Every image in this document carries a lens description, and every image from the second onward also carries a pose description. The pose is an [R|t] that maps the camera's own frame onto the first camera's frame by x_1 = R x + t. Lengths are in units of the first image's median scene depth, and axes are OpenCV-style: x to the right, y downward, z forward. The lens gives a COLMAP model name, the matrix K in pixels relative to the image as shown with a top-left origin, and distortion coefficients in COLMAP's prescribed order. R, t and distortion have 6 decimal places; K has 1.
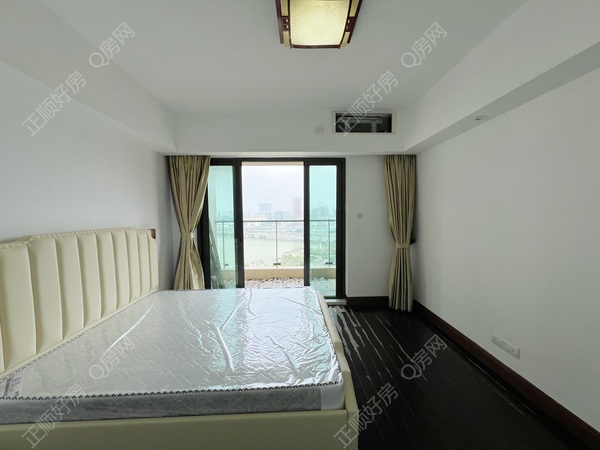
lens RADIAL K [[240.5, 0, 302.5], [0, 240.5, 224.9], [0, 0, 1]] dist [-0.000579, -0.000135]
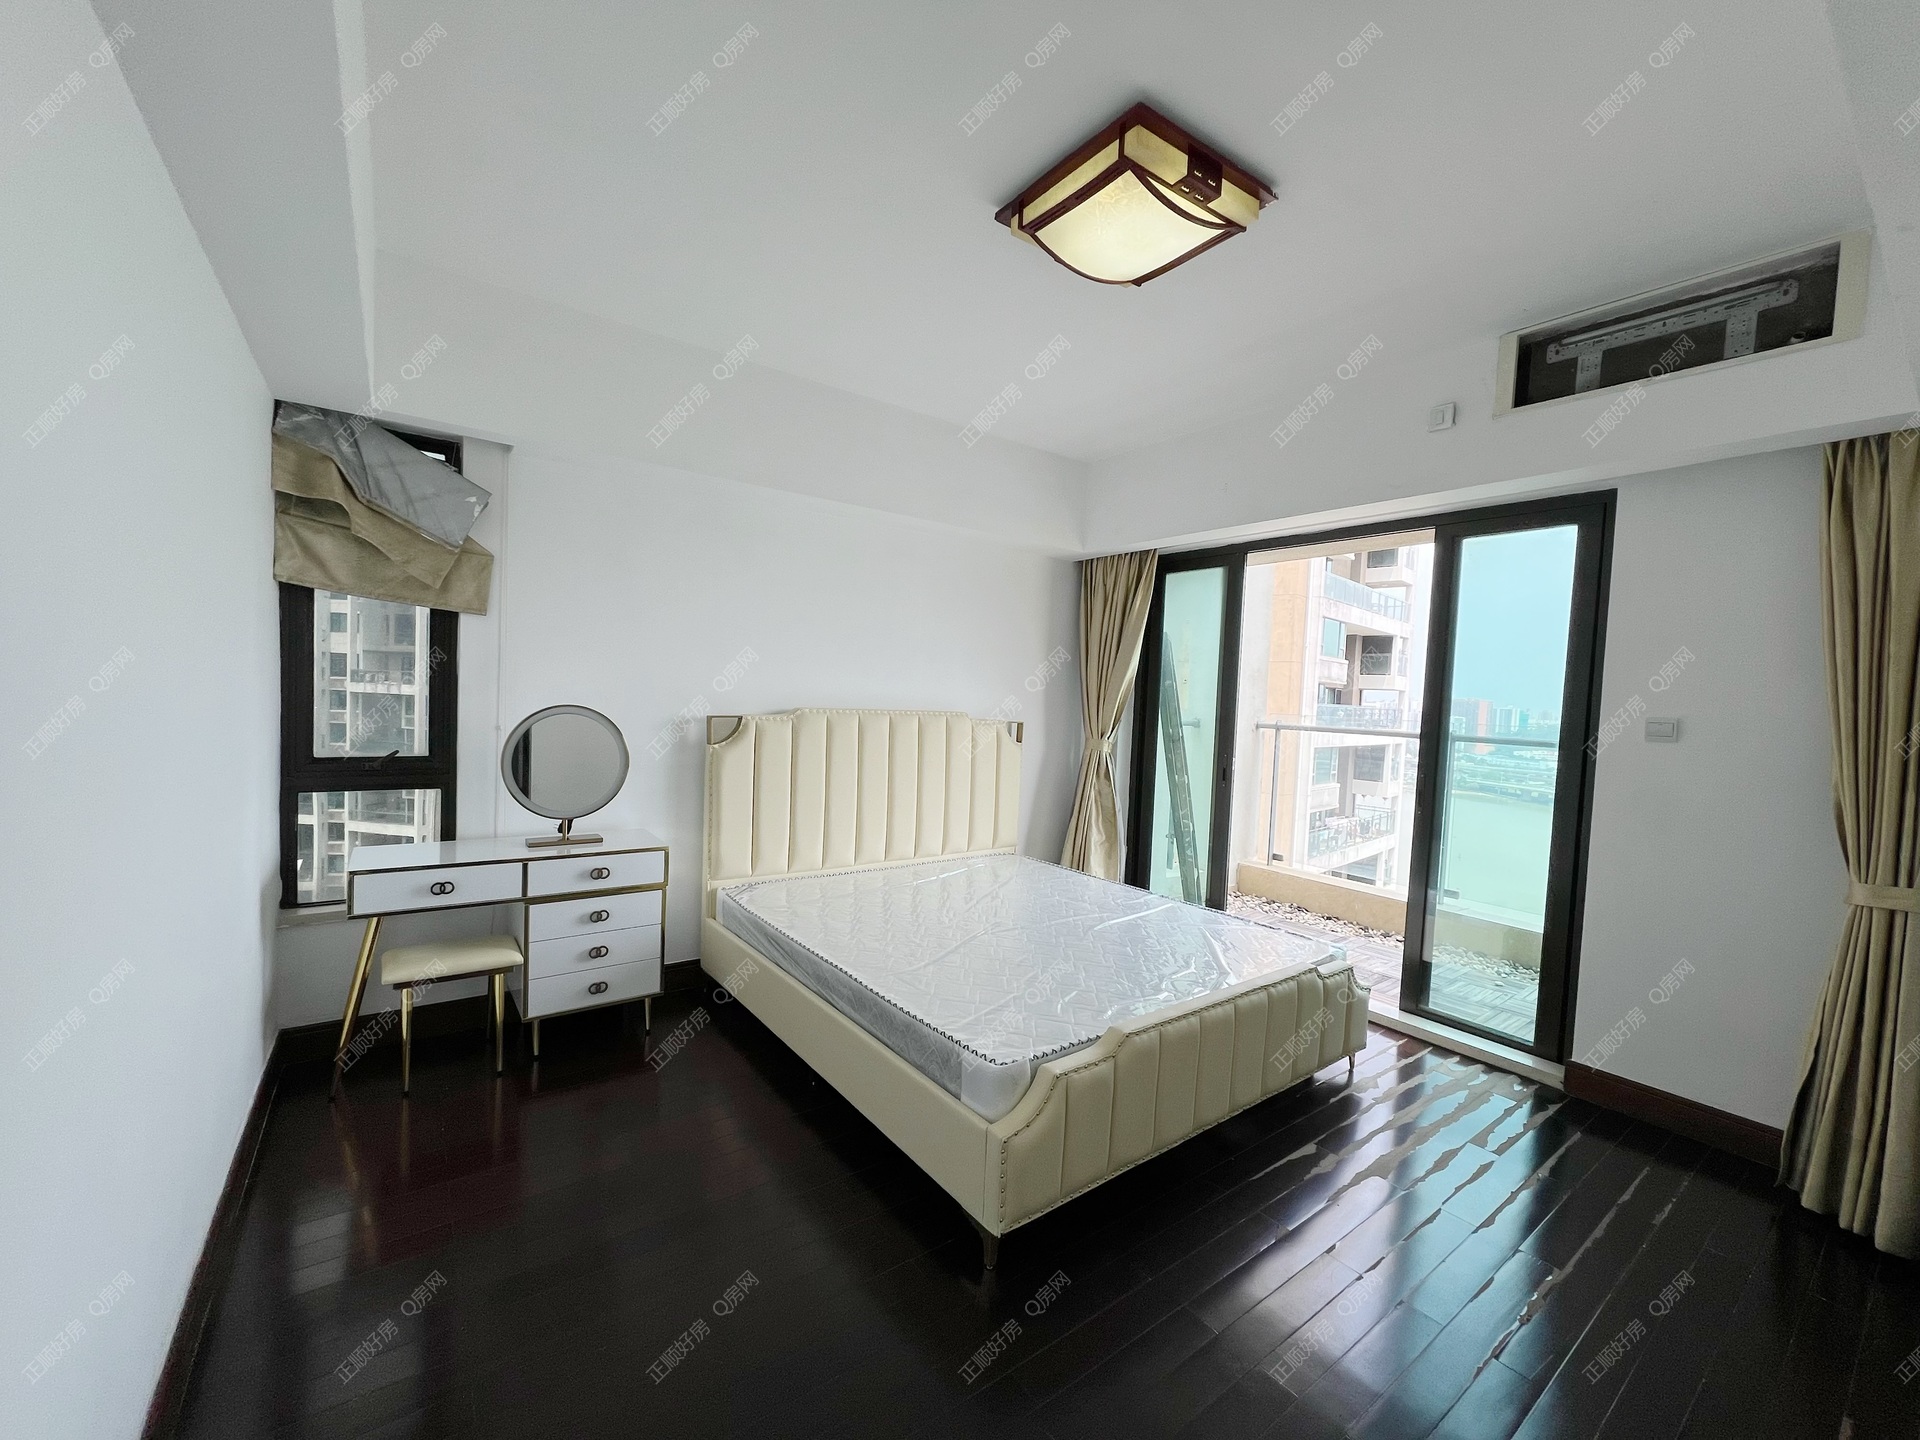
lens RADIAL K [[766.8, 0, 962.8], [0, 766.8, 724.2], [0, 0, 1]] dist [-0.001730, -0.000371]
pose [[0.571112, 0.067600, -0.818084, 0.488184], [-0.089305, 0.995805, 0.019940, 0.000997], [0.816000, 0.061670, 0.574753, 0.035728]]
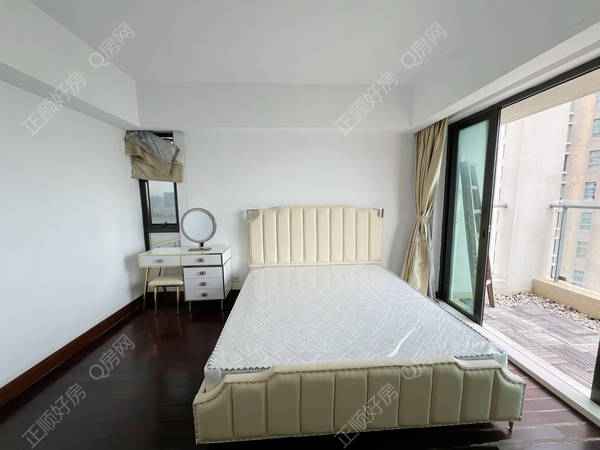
lens RADIAL K [[239.1, 0, 300.0], [0, 239.1, 225.0], [0, 0, 1]] dist [-0.002597, -0.000234]
pose [[0.024203, 0.118405, -0.992670, 0.416120], [-0.039230, 0.992309, 0.117405, -0.019530], [0.998937, 0.036101, 0.028662, 0.525012]]
